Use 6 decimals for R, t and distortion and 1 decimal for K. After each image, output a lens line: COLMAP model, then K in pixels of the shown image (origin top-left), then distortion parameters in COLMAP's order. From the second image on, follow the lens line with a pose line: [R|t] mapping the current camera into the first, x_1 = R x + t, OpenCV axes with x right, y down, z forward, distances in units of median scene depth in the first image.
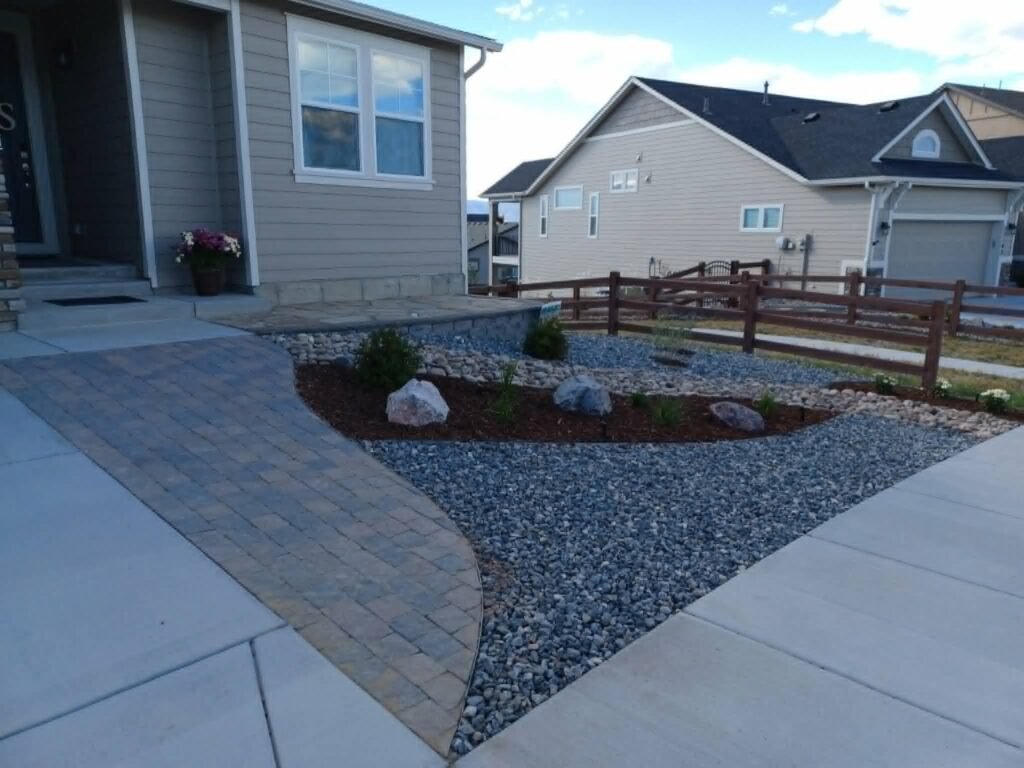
lens RADIAL K [[748.2, 0, 512.0], [0, 748.2, 384.0], [0, 0, 1]] dist [0.084201, -0.080031]
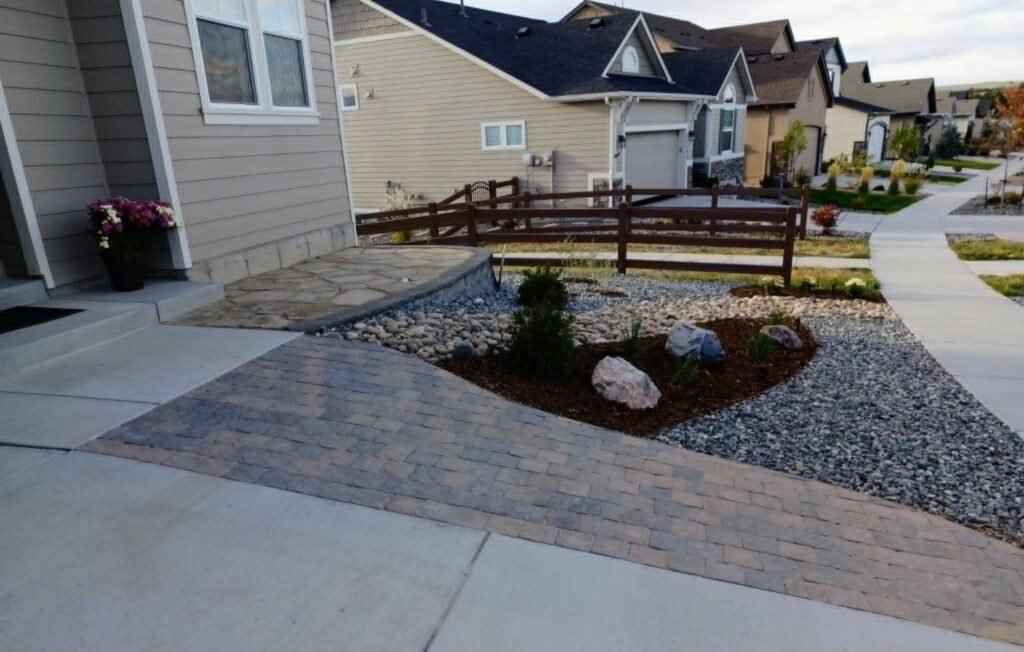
lens RADIAL K [[755.7, 0, 515.2], [0, 755.7, 397.5], [0, 0, 1]] dist [0.022492, -0.001010]
pose [[0.881193, -0.196526, 0.429972, -0.290861], [0.143763, 0.977823, 0.152299, -0.051699], [-0.450367, -0.072390, 0.889904, 0.118956]]
